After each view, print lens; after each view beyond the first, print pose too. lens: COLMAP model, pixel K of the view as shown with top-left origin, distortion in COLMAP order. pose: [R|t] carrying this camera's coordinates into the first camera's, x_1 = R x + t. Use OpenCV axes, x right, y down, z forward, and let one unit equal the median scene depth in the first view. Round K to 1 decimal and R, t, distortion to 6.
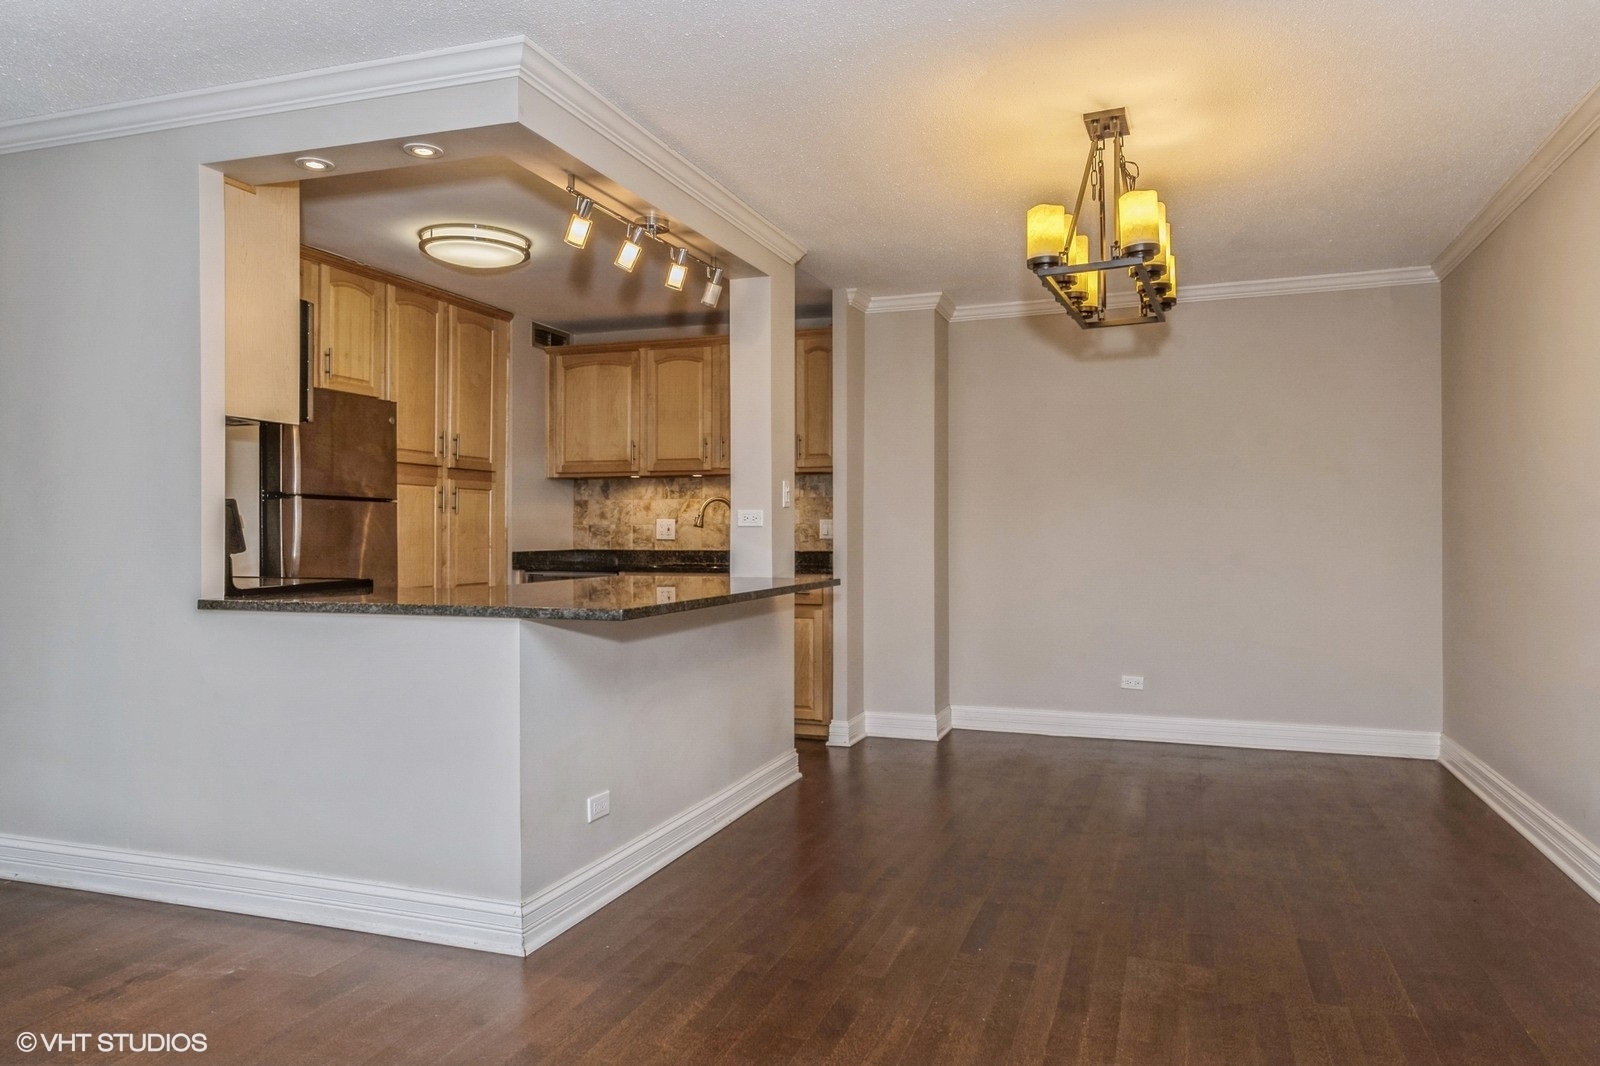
lens RADIAL K [[1095.2, 0, 802.4], [0, 1095.2, 535.2], [0, 0, 1]] dist [0.028594, -0.001003]
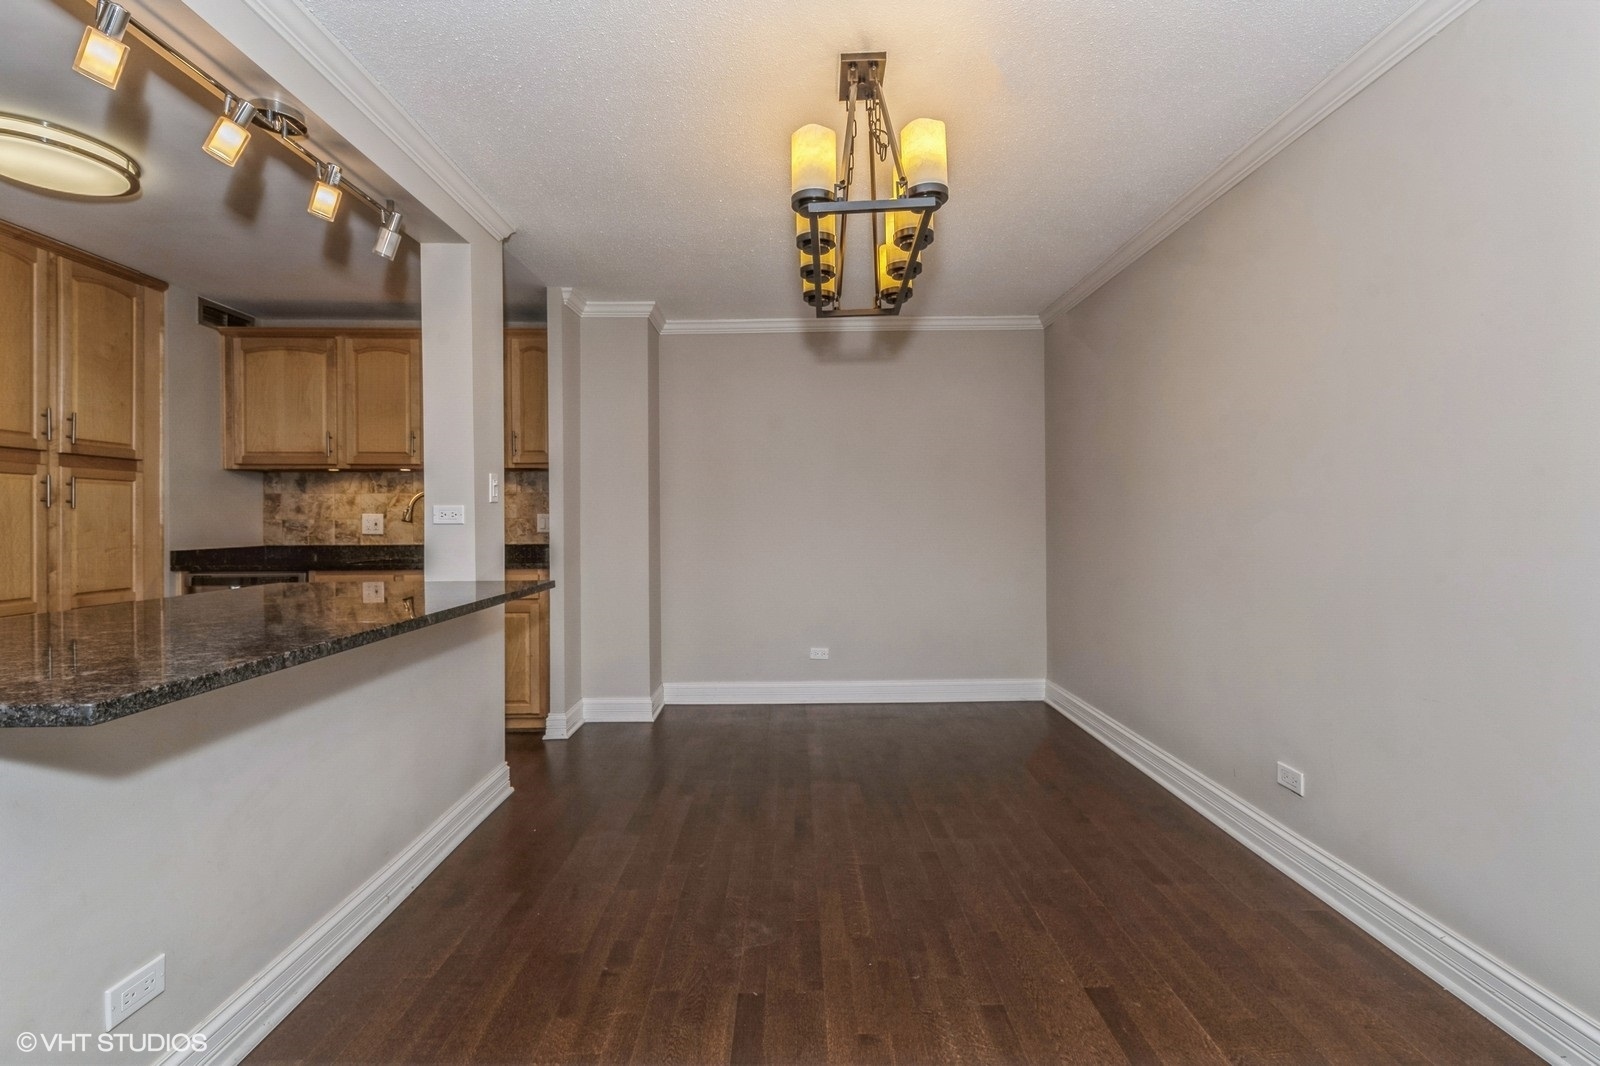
lens RADIAL K [[761.5, 0, 798.7], [0, 761.5, 525.9], [0, 0, 1]] dist [-0.002082, 0.003040]
pose [[0.943868, -0.006410, 0.330261, 0.013449], [0.004652, 0.999970, 0.006114, -0.007083], [-0.330290, -0.004234, 0.943870, 0.258054]]
